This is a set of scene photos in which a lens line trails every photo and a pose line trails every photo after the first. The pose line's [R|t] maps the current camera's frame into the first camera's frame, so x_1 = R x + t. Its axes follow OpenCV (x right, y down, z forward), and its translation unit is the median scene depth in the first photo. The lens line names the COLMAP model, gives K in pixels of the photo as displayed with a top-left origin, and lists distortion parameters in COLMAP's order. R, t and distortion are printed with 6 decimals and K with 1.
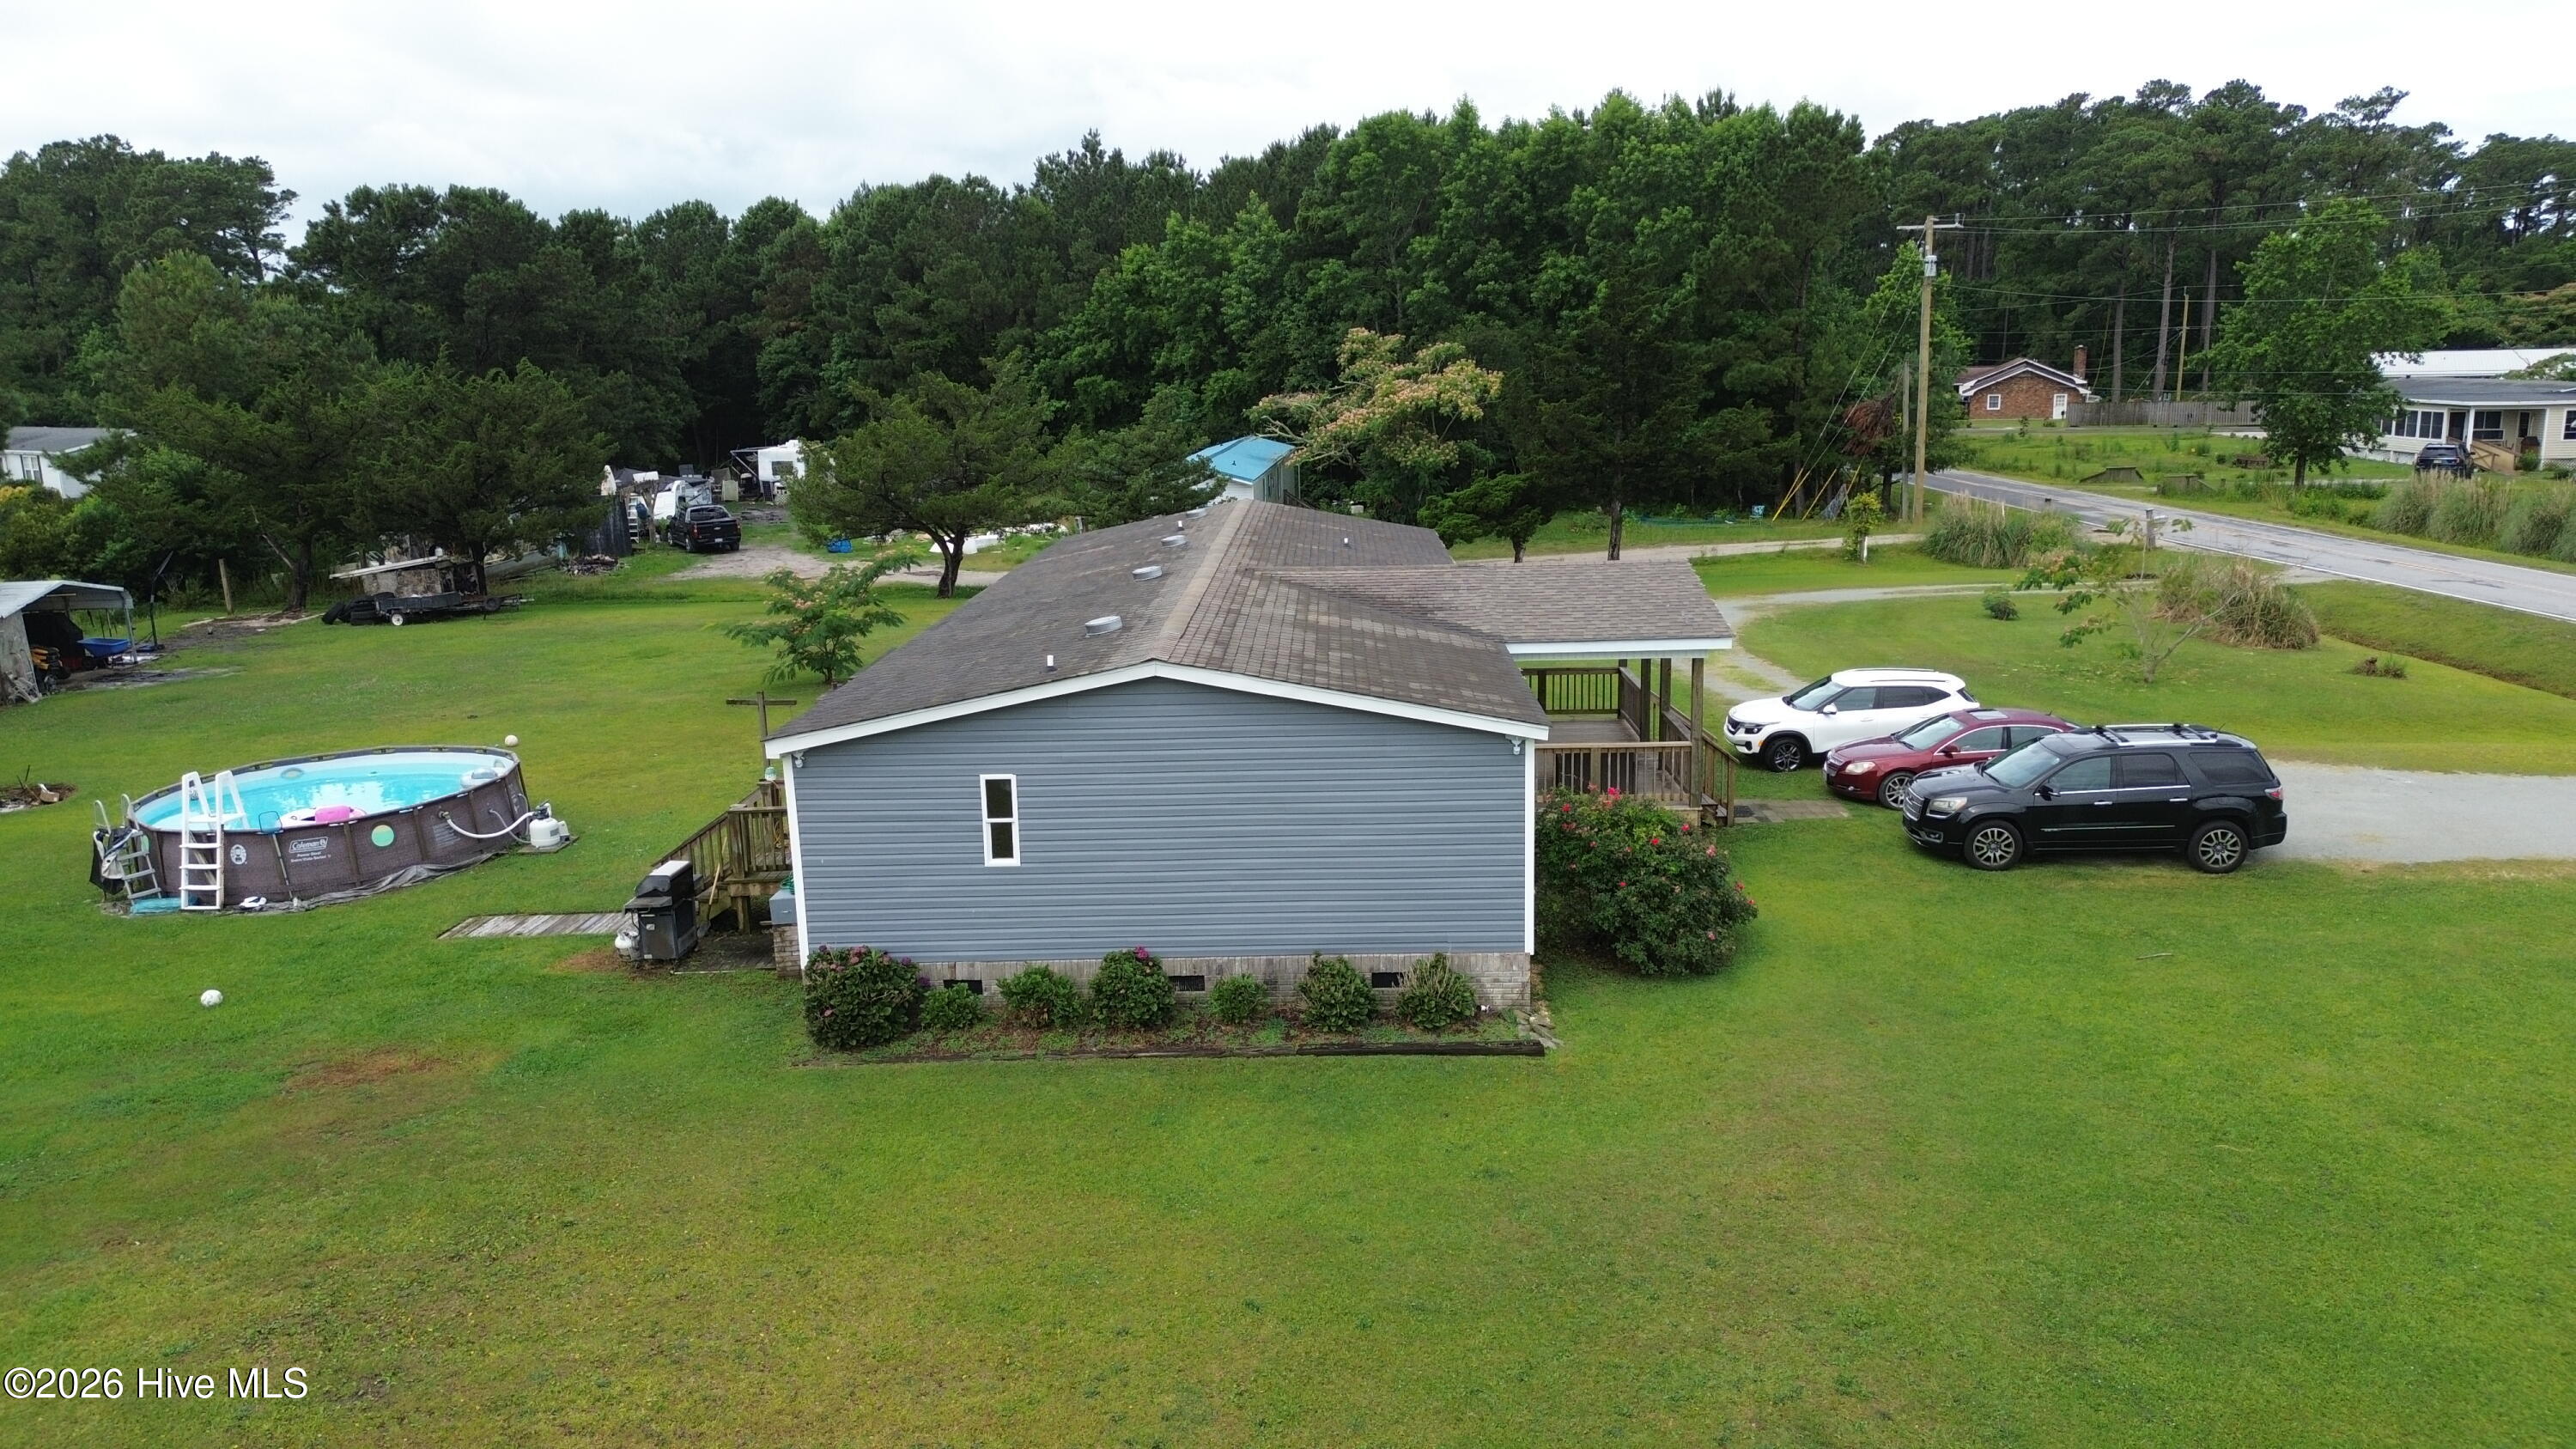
lens RADIAL K [[1817.3, 0, 1293.7], [0, 1817.3, 720.5], [0, 0, 1]] dist [0.076585, -0.077485]
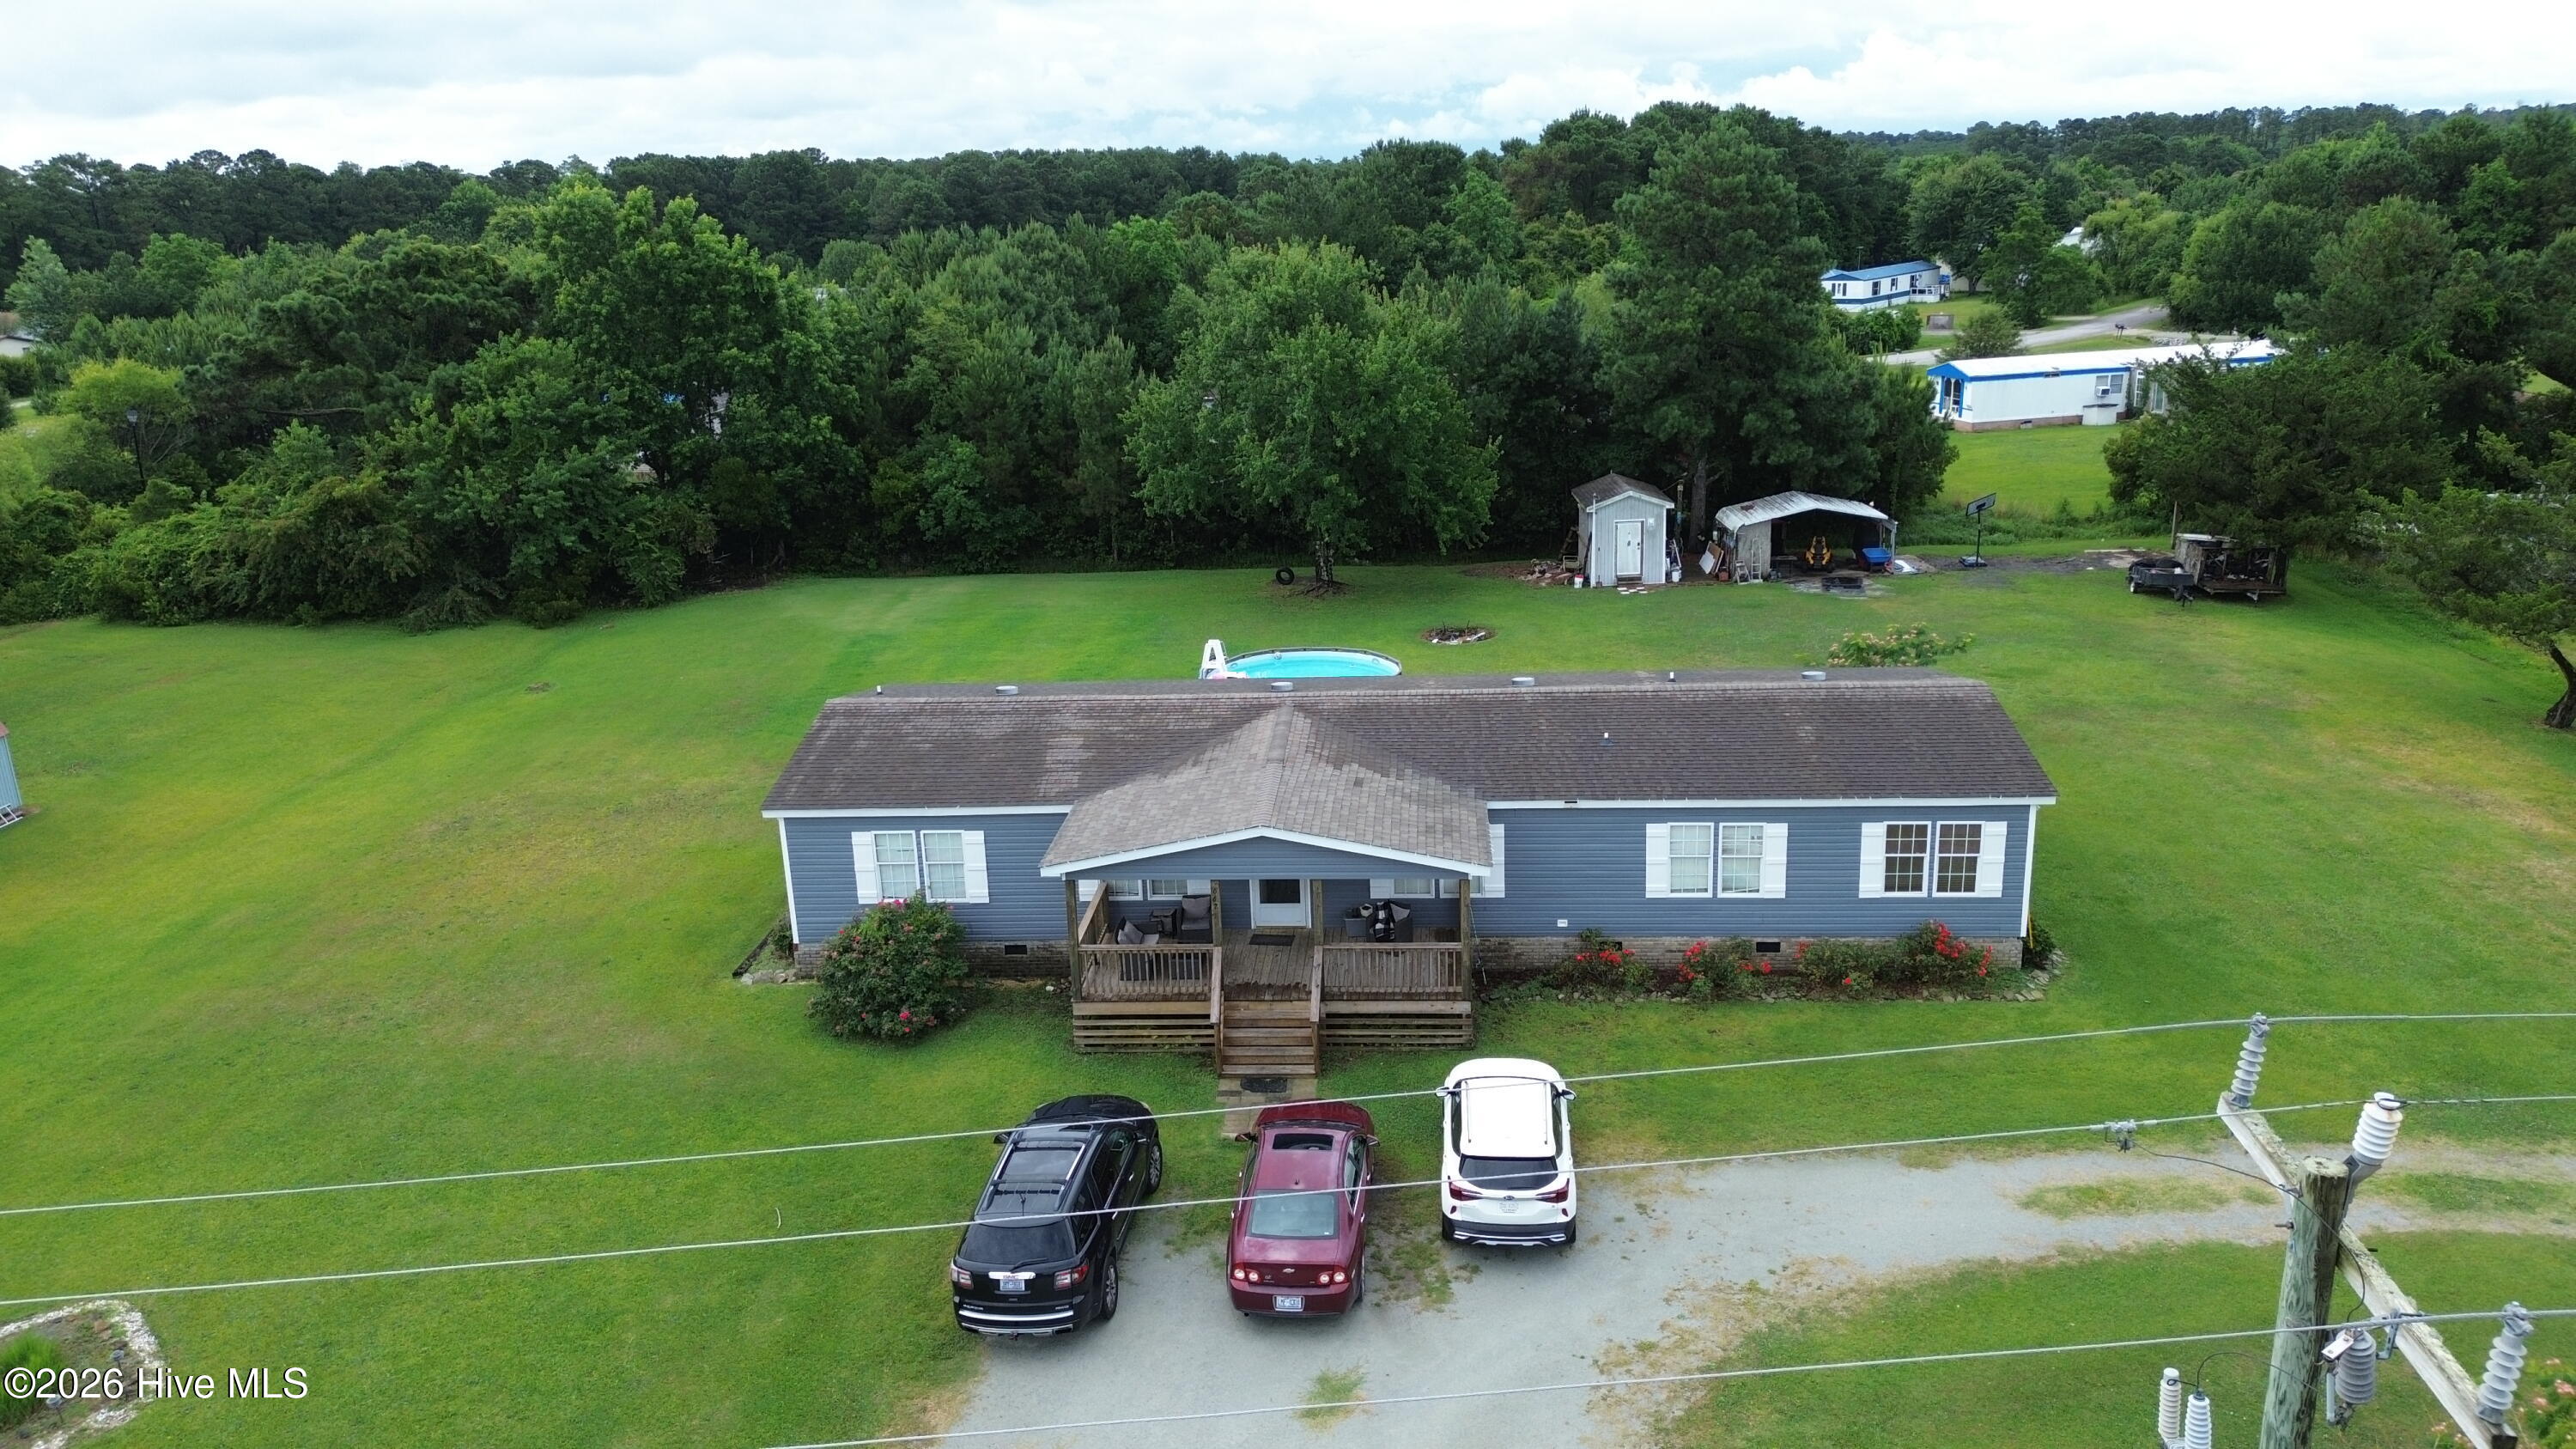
lens RADIAL K [[1817.3, 0, 1293.7], [0, 1817.3, 720.5], [0, 0, 1]] dist [0.076585, -0.077485]
pose [[-0.044280, 0.304543, -0.951469, 0.443701], [-0.161253, 0.937736, 0.307652, -0.175370], [0.985919, 0.167050, 0.007586, 0.382419]]
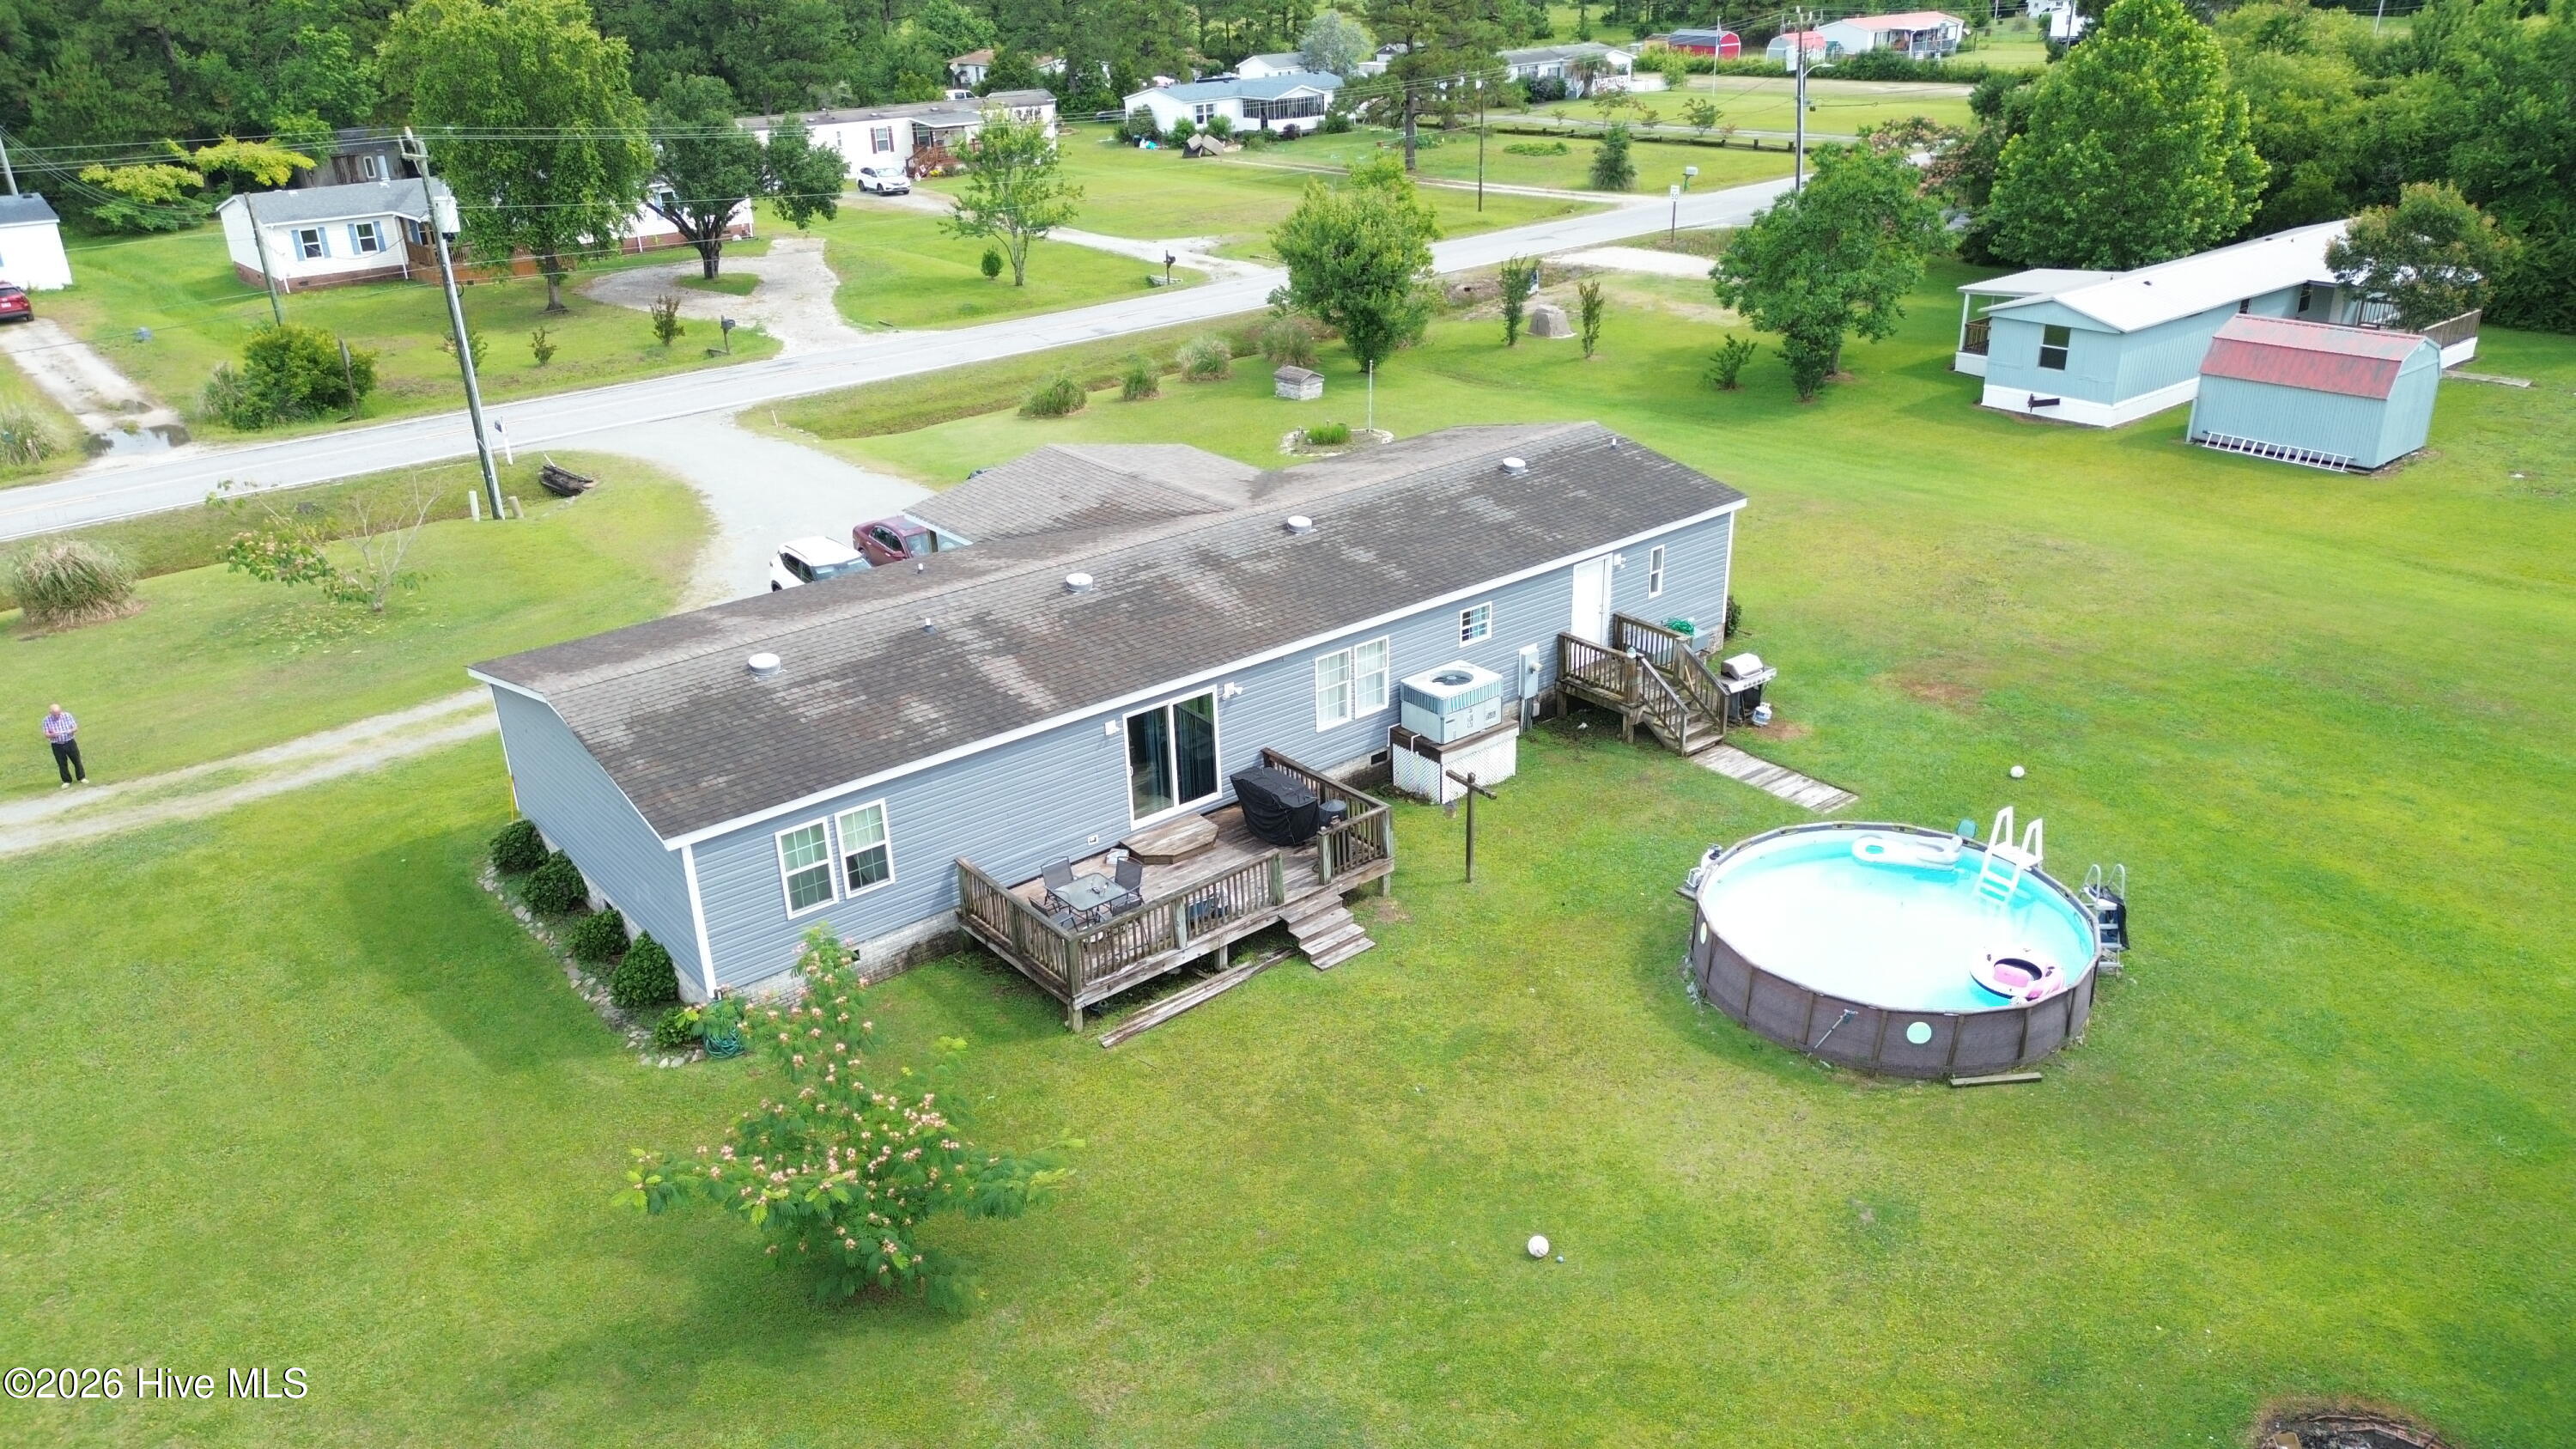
lens RADIAL K [[1817.3, 0, 1293.7], [0, 1817.3, 720.5], [0, 0, 1]] dist [0.076585, -0.077485]
pose [[-0.643505, -0.262731, 0.718939, -0.372230], [0.194085, 0.852547, 0.485277, -0.210984], [-0.740427, 0.451813, -0.497626, 0.632825]]
